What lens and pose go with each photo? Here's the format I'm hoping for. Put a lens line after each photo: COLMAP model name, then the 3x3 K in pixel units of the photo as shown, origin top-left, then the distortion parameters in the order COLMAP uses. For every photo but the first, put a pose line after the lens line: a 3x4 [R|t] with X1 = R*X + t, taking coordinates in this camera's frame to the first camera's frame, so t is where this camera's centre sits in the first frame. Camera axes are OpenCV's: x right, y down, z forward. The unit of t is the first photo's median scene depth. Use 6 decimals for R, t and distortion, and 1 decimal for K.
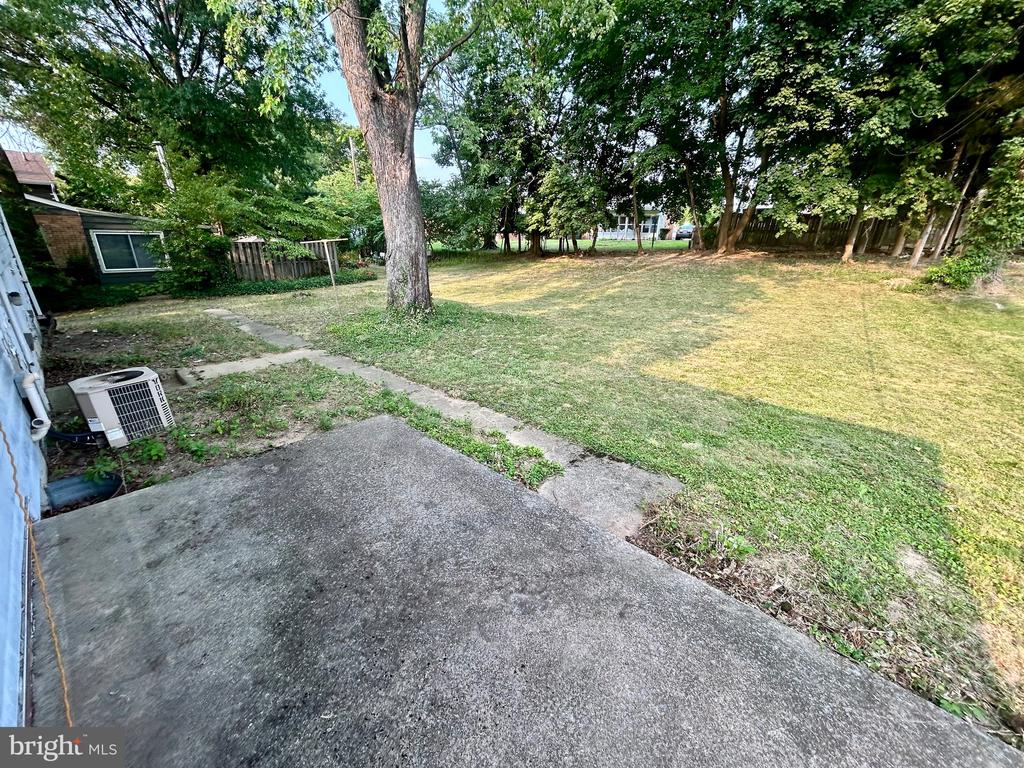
lens RADIAL K [[411.1, 0, 513.2], [0, 411.1, 382.9], [0, 0, 1]] dist [-0.001585, 0.000070]
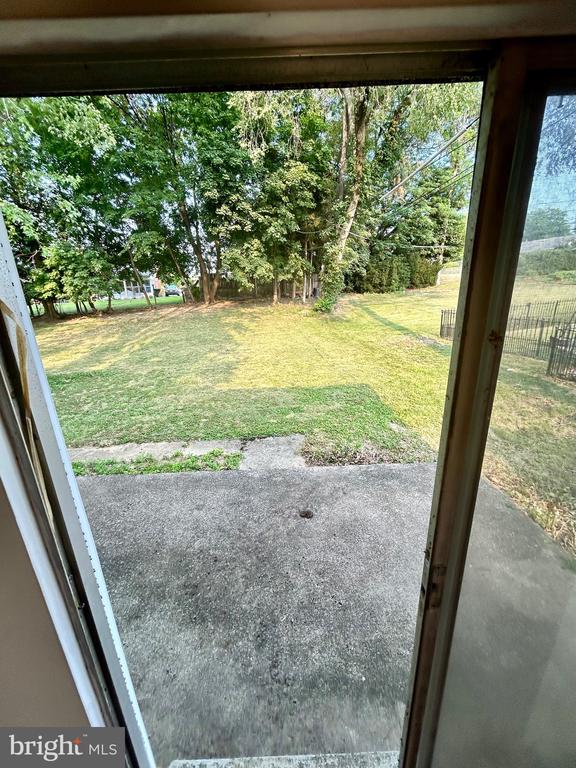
lens RADIAL K [[308.3, 0, 287.2], [0, 308.3, 381.4], [0, 0, 1]] dist [-0.001585, 0.000070]
pose [[0.729104, -0.239730, 0.641044, -0.131413], [0.278970, 0.959403, 0.041494, -0.016218], [-0.624967, 0.148578, 0.766382, -0.008770]]
